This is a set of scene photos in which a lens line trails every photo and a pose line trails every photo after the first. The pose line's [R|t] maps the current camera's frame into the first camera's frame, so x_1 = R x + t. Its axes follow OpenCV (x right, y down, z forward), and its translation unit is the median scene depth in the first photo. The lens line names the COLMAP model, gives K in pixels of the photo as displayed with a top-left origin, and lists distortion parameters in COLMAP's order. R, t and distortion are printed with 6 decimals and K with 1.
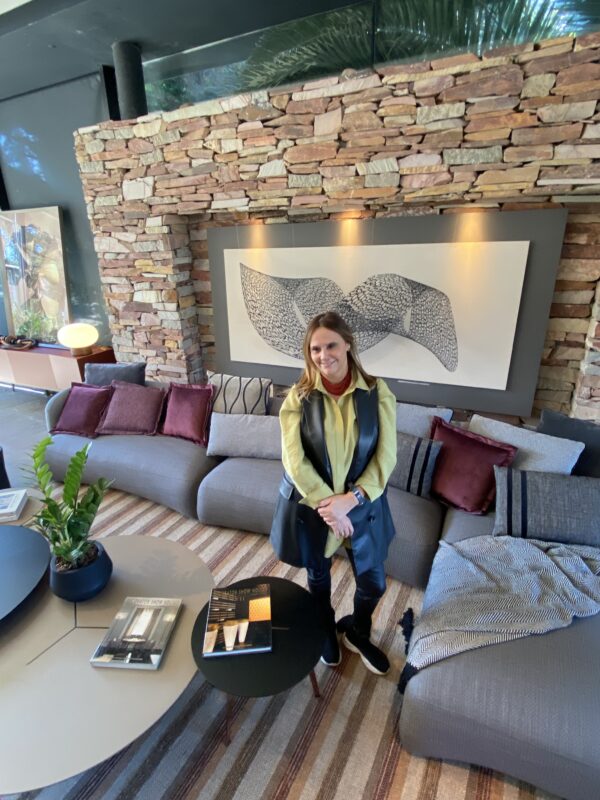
lens RADIAL K [[408.4, 0, 292.4], [0, 408.4, 402.2], [0, 0, 1]] dist [0.020882, -0.008658]
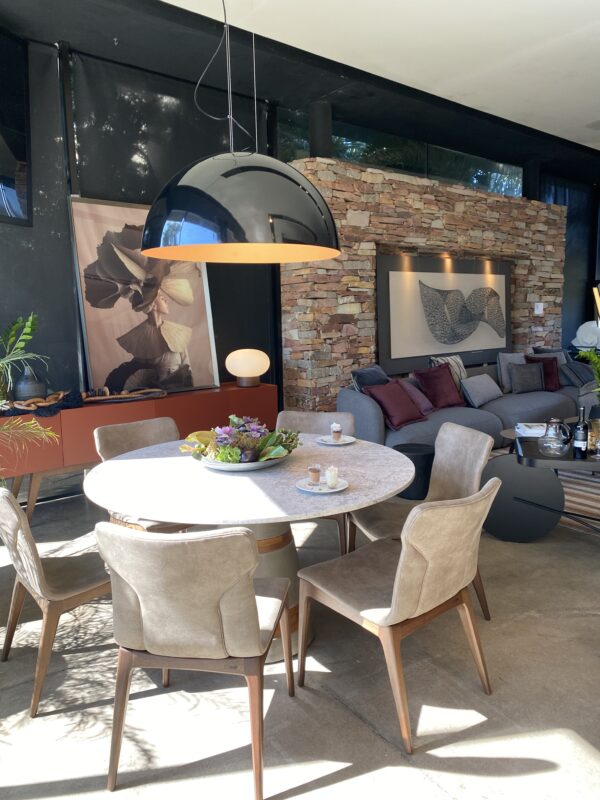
lens RADIAL K [[603.1, 0, 300.9], [0, 603.1, 400.4], [0, 0, 1]] dist [0.078946, 0.000018]
pose [[0.390498, -0.122269, 0.912448, -2.458583], [0.331393, 0.943367, -0.015414, -0.059922], [-0.858889, 0.308398, 0.408902, 0.686586]]
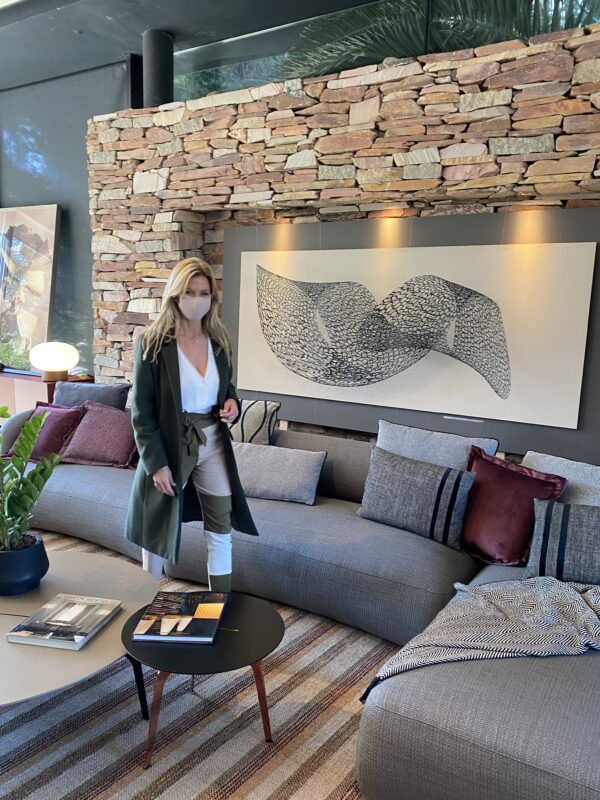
lens RADIAL K [[636.7, 0, 302.3], [0, 636.7, 405.0], [0, 0, 1]] dist [0.016181, 0.062213]
pose [[0.992071, 0.070675, -0.103920, 0.126641], [-0.090393, 0.975753, -0.199335, 0.199636], [0.087312, 0.207148, 0.974406, -0.198643]]
